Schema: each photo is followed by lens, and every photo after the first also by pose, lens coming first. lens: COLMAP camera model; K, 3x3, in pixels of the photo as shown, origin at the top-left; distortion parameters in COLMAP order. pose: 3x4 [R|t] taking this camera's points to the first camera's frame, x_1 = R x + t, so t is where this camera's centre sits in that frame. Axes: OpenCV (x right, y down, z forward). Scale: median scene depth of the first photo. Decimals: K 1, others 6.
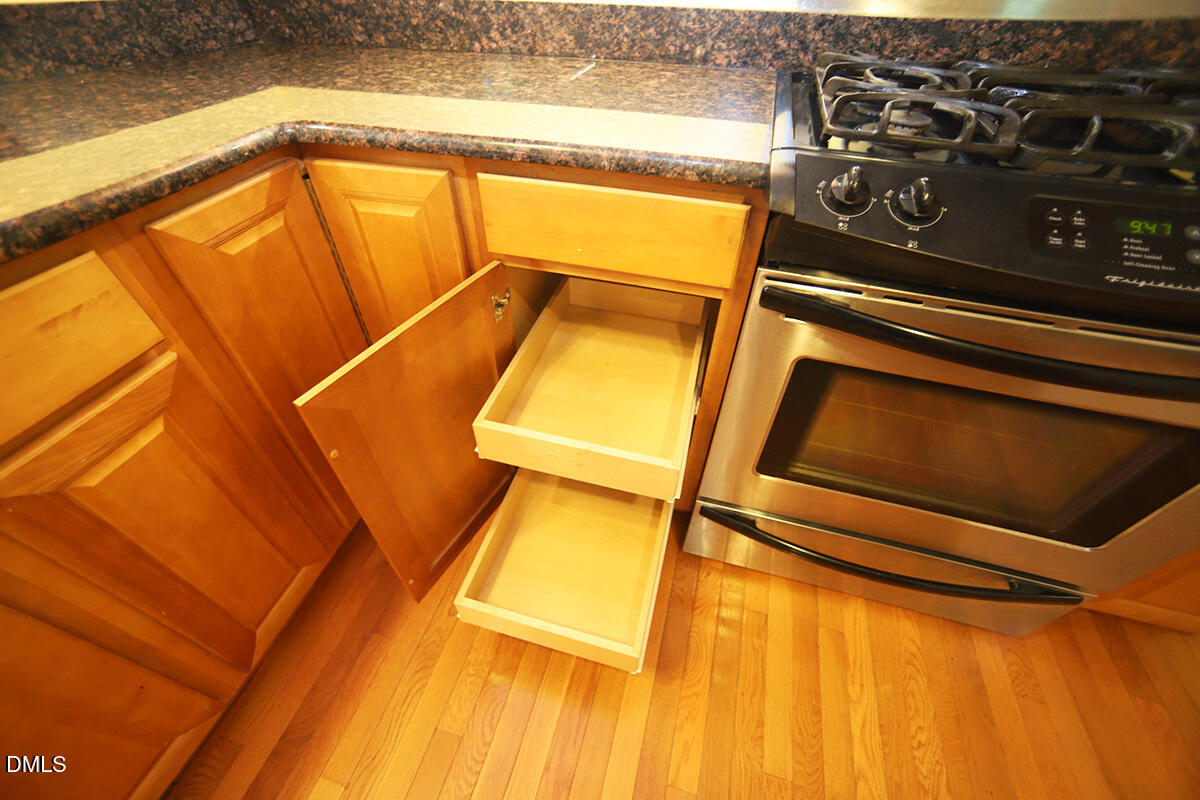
lens RADIAL K [[476.2, 0, 596.1], [0, 476.2, 398.2], [0, 0, 1]] dist [-0.060028, 0.025732]
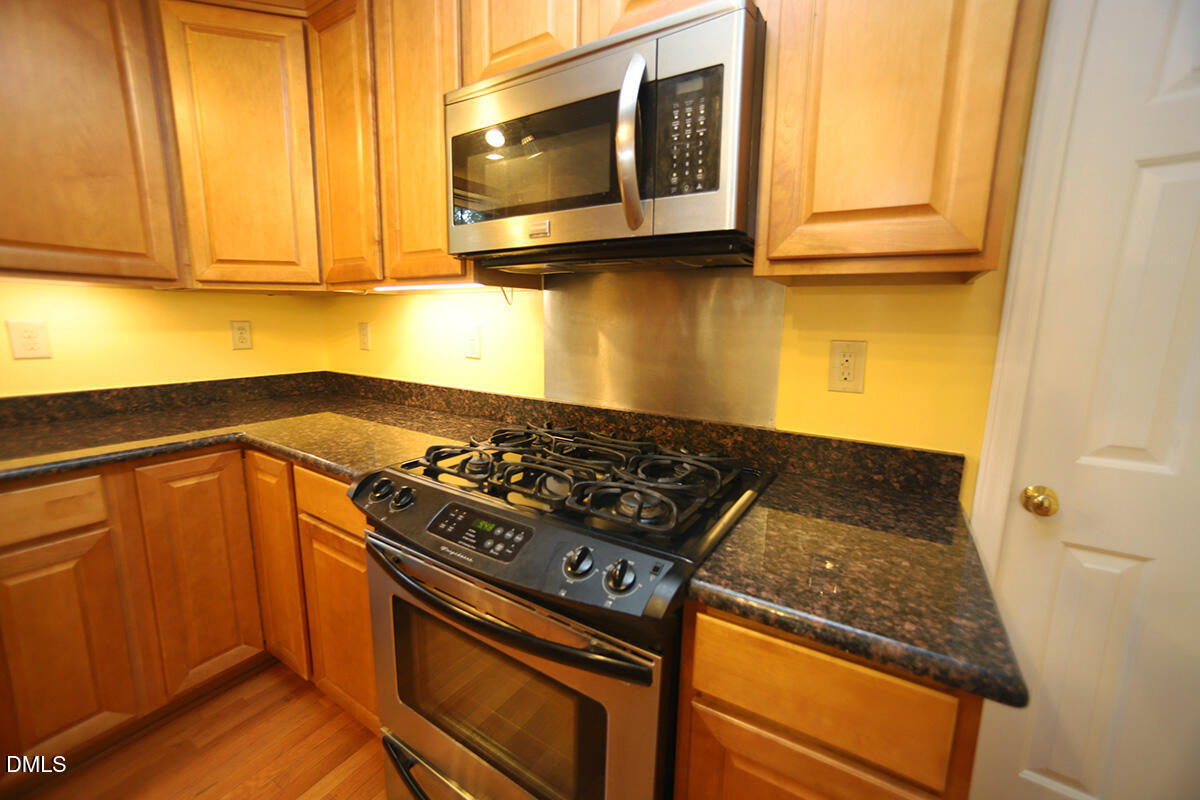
lens RADIAL K [[476.2, 0, 596.1], [0, 476.2, 398.2], [0, 0, 1]] dist [-0.060028, 0.025732]
pose [[0.959226, 0.055319, -0.277175, 1.108474], [-0.206707, 0.806125, -0.554468, 0.078871], [0.192765, 0.589154, 0.784691, -0.324735]]
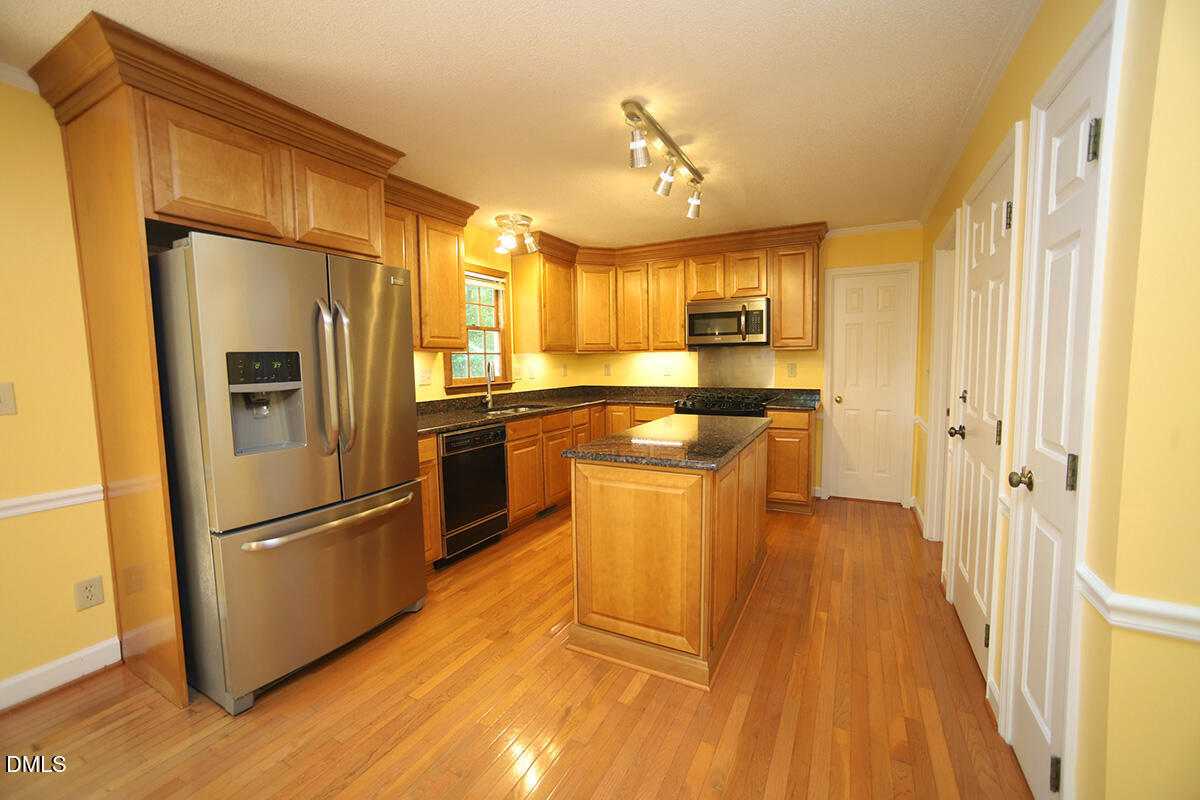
lens RADIAL K [[476.2, 0, 596.1], [0, 476.2, 398.2], [0, 0, 1]] dist [-0.060028, 0.025732]
pose [[0.974405, -0.003436, -0.224774, 0.523312], [-0.143403, 0.760519, -0.633283, 2.744895], [0.173120, 0.649307, 0.740561, -3.010287]]
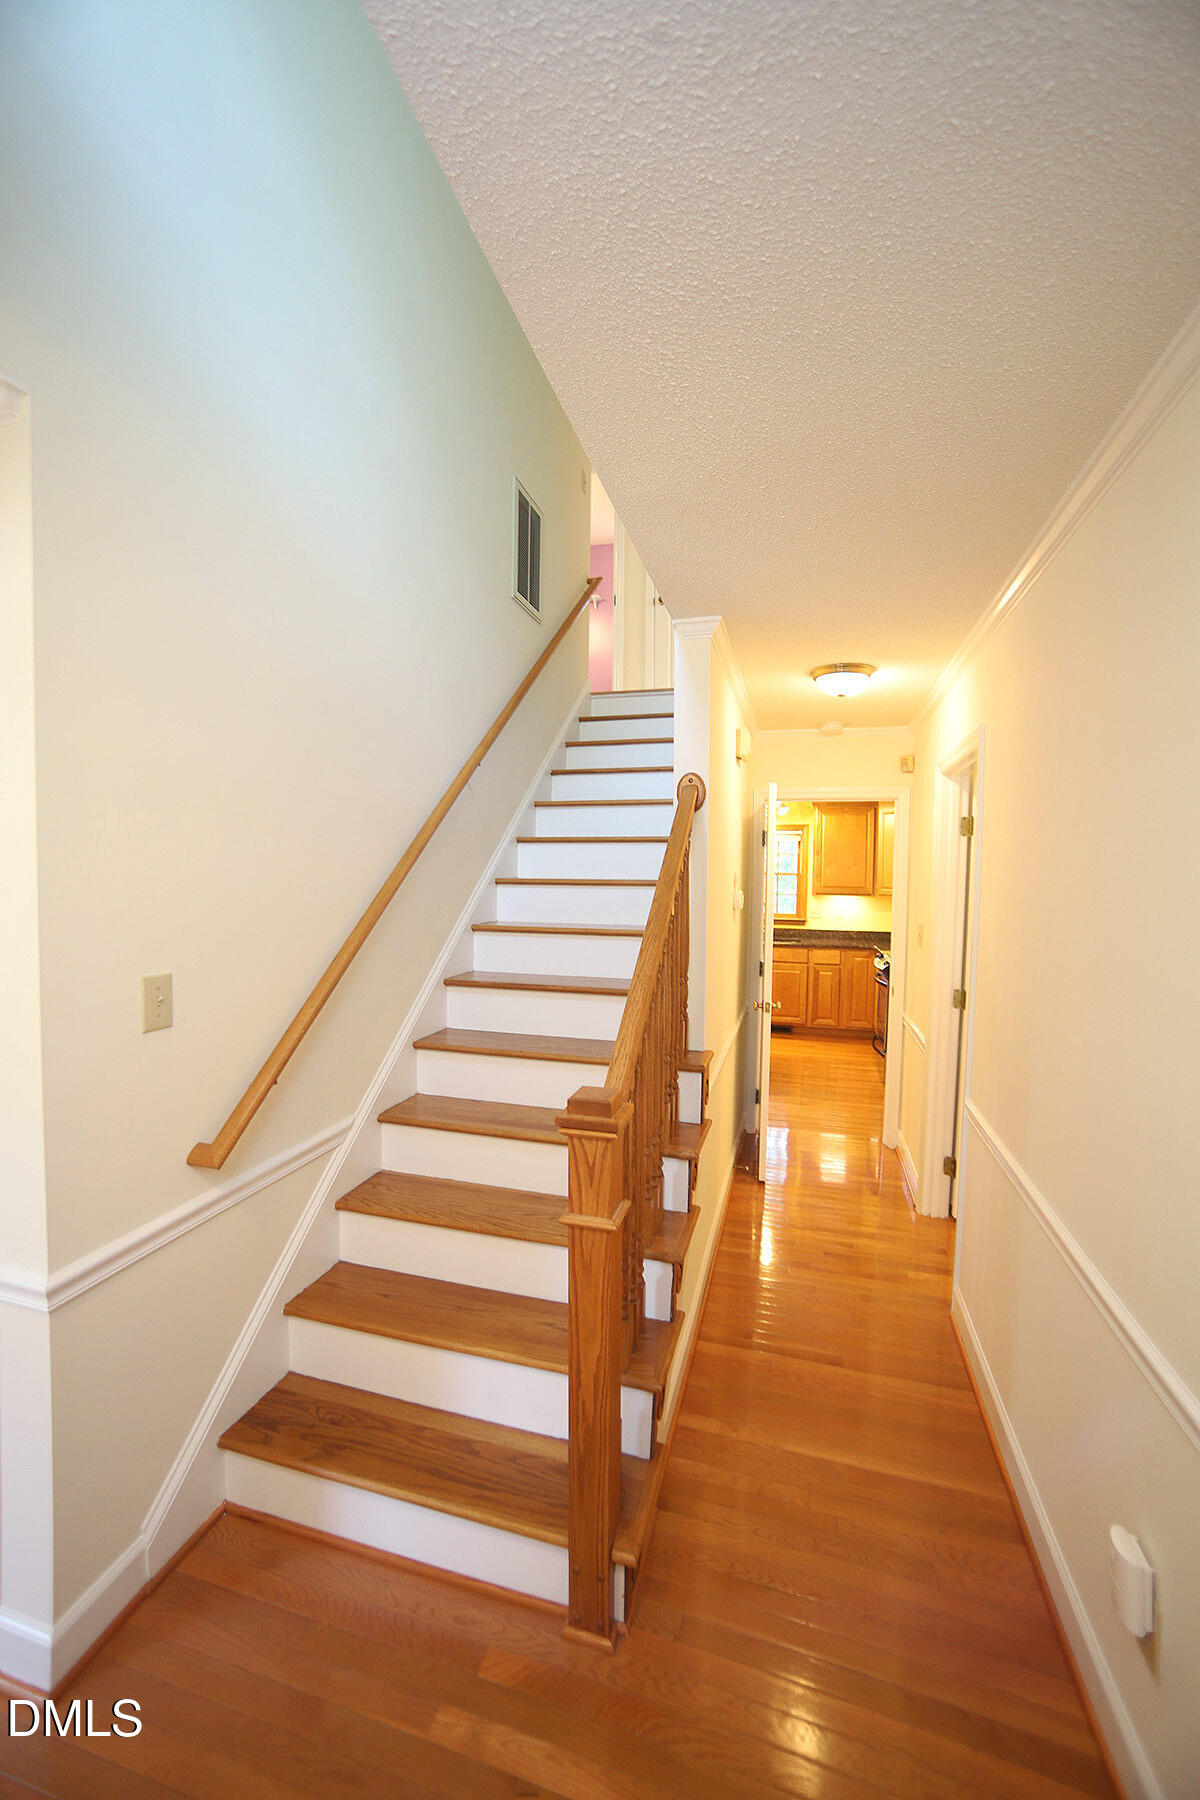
lens RADIAL K [[714.3, 0, 594.8], [0, 714.3, 910.8], [0, 0, 1]] dist [-0.060028, 0.025732]
pose [[-0.007120, 0.038054, -0.999250, 6.786402], [-0.715253, 0.698147, 0.031684, 1.130306], [0.698829, 0.714942, 0.022248, -1.679530]]
